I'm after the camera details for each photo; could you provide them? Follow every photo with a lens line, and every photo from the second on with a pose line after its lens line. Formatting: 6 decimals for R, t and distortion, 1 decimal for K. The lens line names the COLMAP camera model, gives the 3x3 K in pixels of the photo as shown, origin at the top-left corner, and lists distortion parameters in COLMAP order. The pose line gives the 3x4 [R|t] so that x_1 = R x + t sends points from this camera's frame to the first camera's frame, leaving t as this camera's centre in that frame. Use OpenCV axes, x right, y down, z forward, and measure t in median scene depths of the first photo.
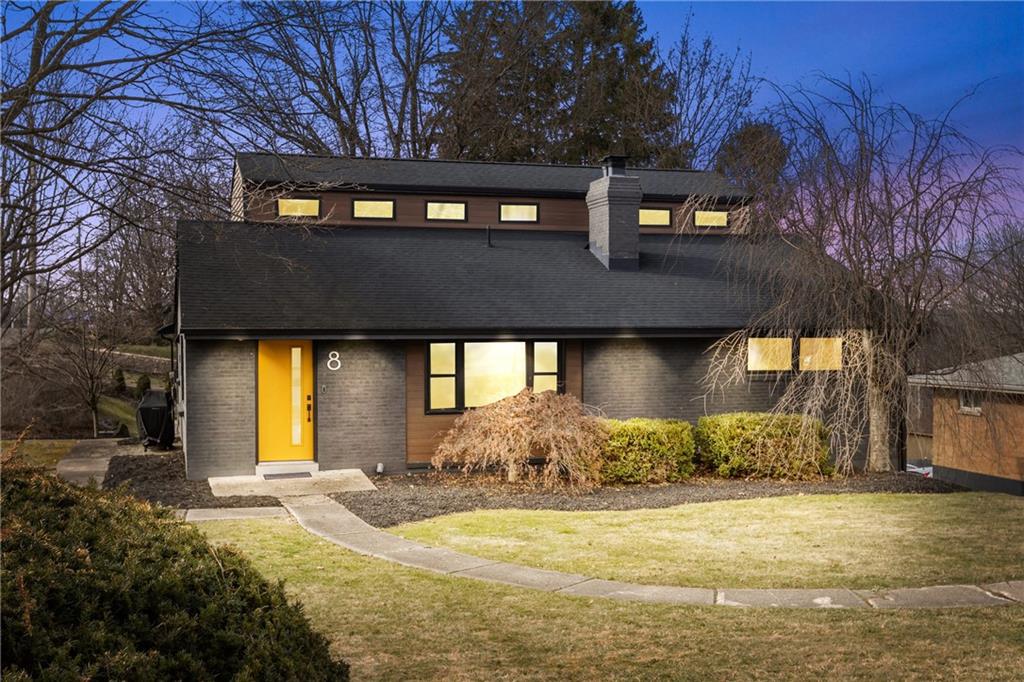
lens RADIAL K [[902.4, 0, 511.9], [0, 902.4, 340.6], [0, 0, 1]] dist [-0.002446, 0.001619]
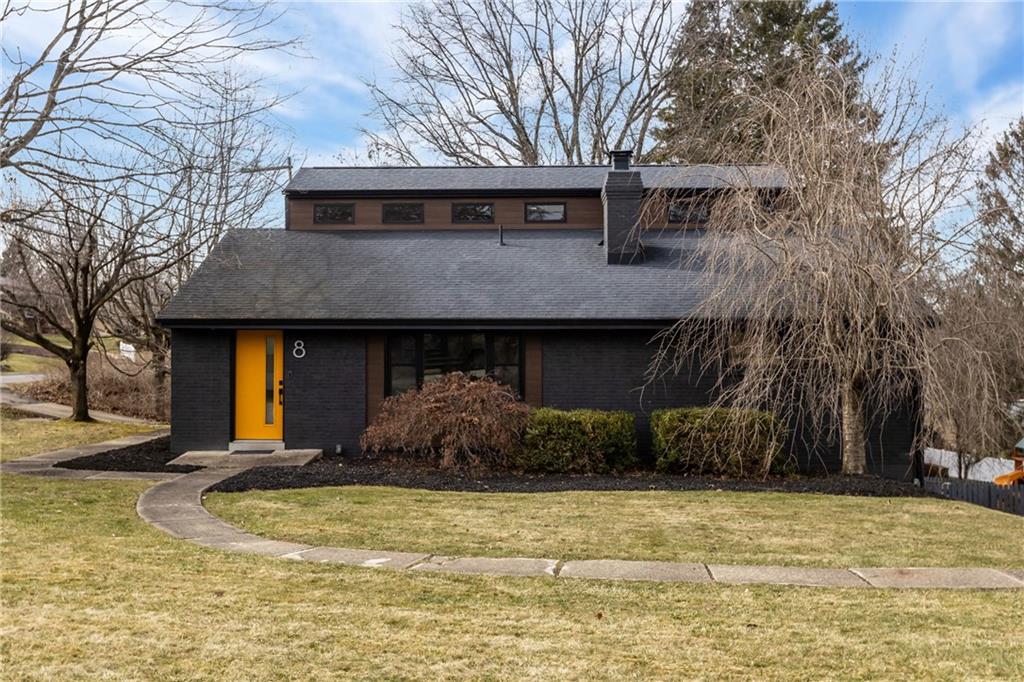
lens RADIAL K [[878.2, 0, 511.9], [0, 878.2, 340.5], [0, 0, 1]] dist [0.000308, 0.005040]
pose [[0.964555, 0.003006, -0.263863, 0.332685], [-0.006692, 0.999892, -0.013069, 0.024238], [0.263796, 0.014372, 0.964472, 0.043142]]
